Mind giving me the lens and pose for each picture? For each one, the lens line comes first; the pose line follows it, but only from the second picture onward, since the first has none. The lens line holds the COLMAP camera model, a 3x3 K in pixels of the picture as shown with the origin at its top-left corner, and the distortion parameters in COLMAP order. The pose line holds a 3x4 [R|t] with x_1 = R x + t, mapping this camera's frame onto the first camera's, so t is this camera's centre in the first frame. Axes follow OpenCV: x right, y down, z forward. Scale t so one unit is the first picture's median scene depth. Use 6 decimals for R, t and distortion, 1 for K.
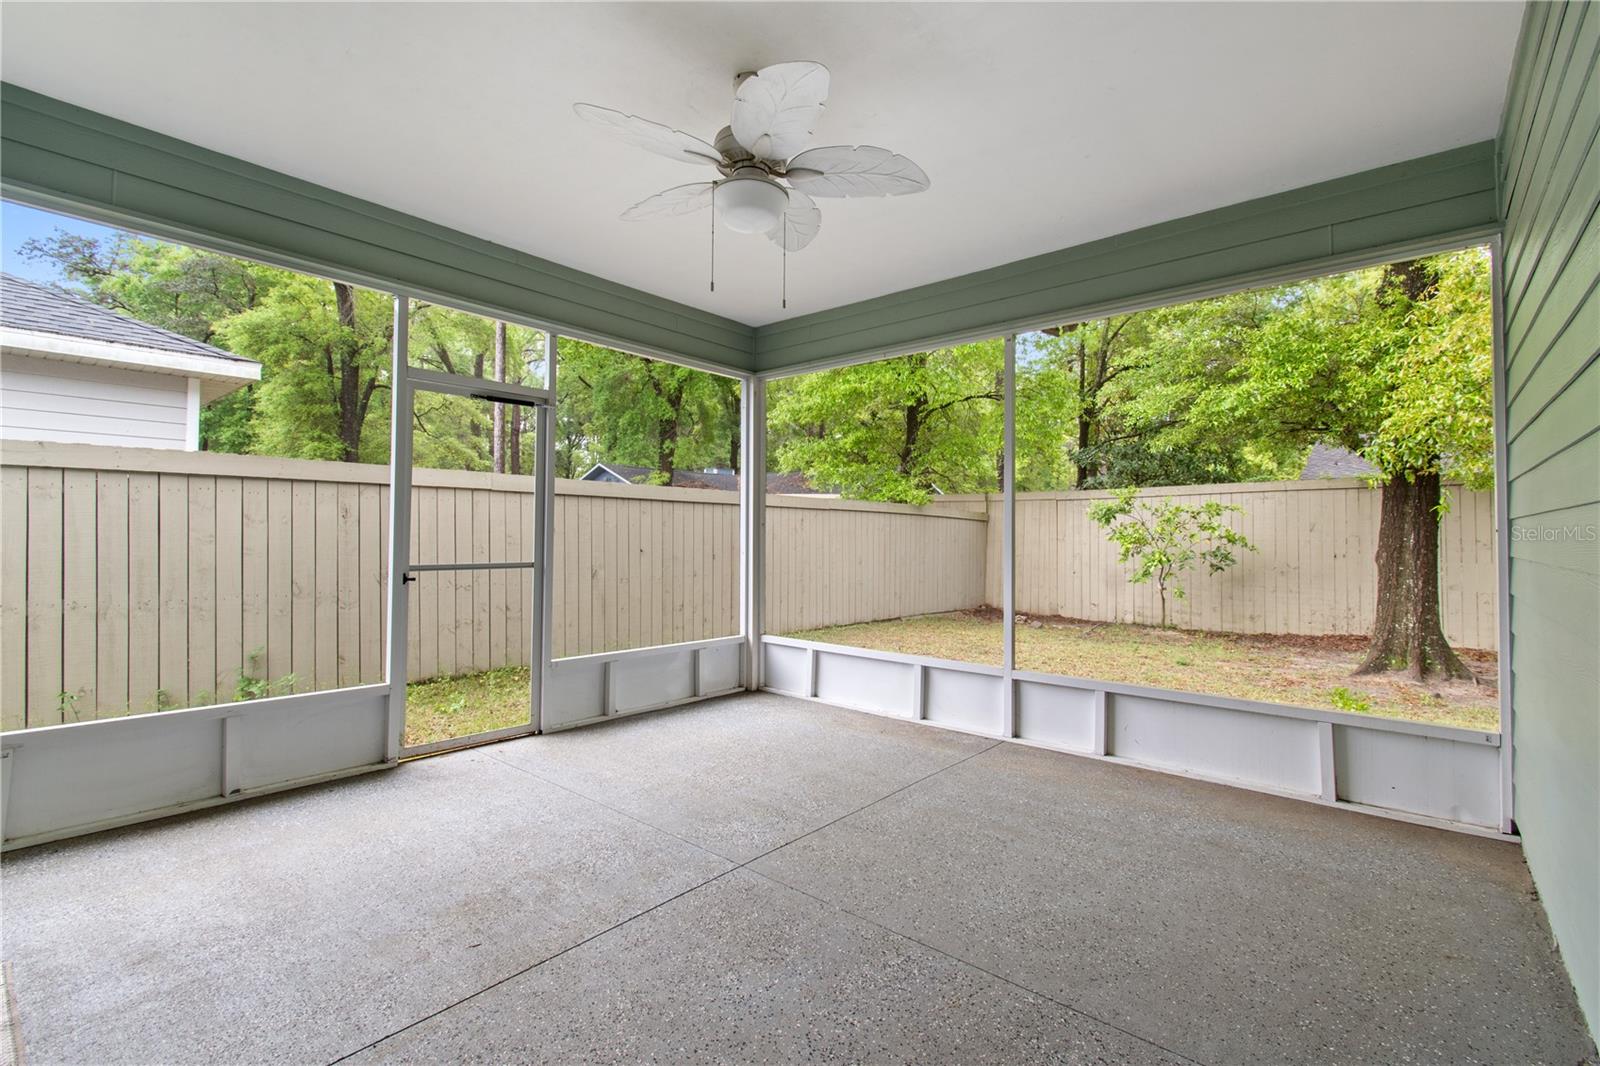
lens RADIAL K [[708.7, 0, 803.8], [0, 708.7, 534.1], [0, 0, 1]] dist [0.008633, 0.000171]
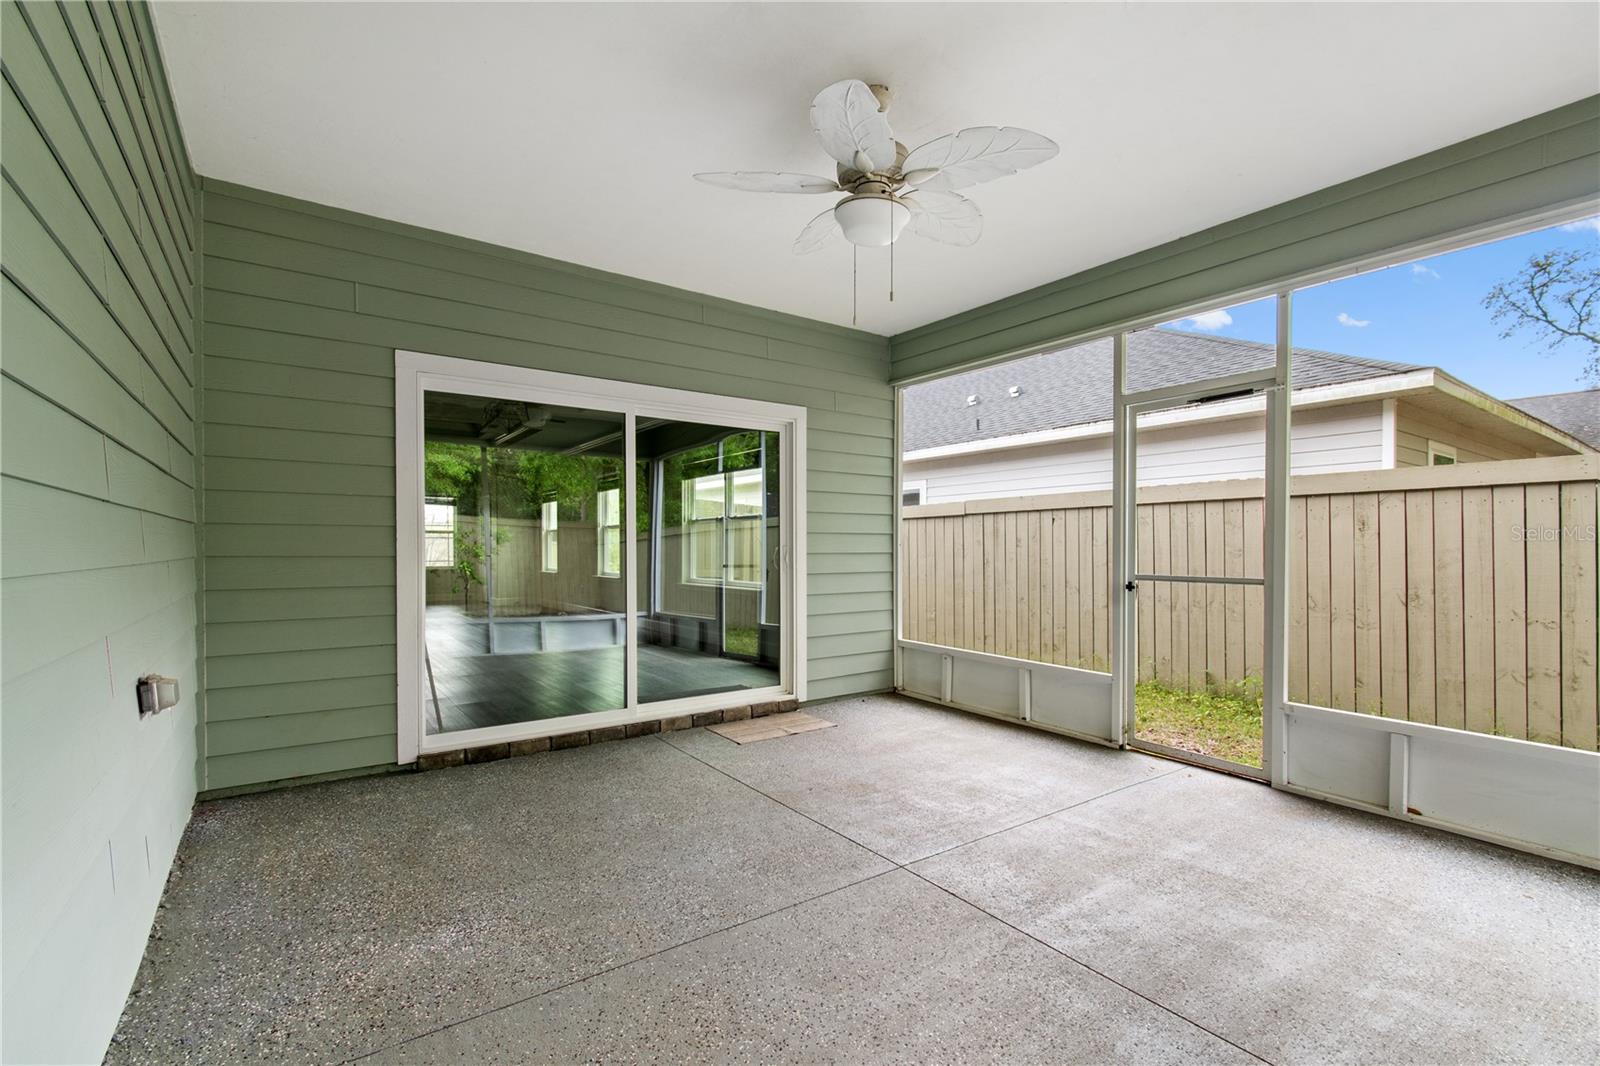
lens RADIAL K [[708.7, 0, 803.8], [0, 708.7, 534.1], [0, 0, 1]] dist [0.008633, 0.000171]
pose [[-0.232631, -0.026319, -0.972209, 0.641754], [-0.001185, 0.999641, -0.026778, 0.011043], [0.972564, -0.005078, -0.232579, 0.746398]]
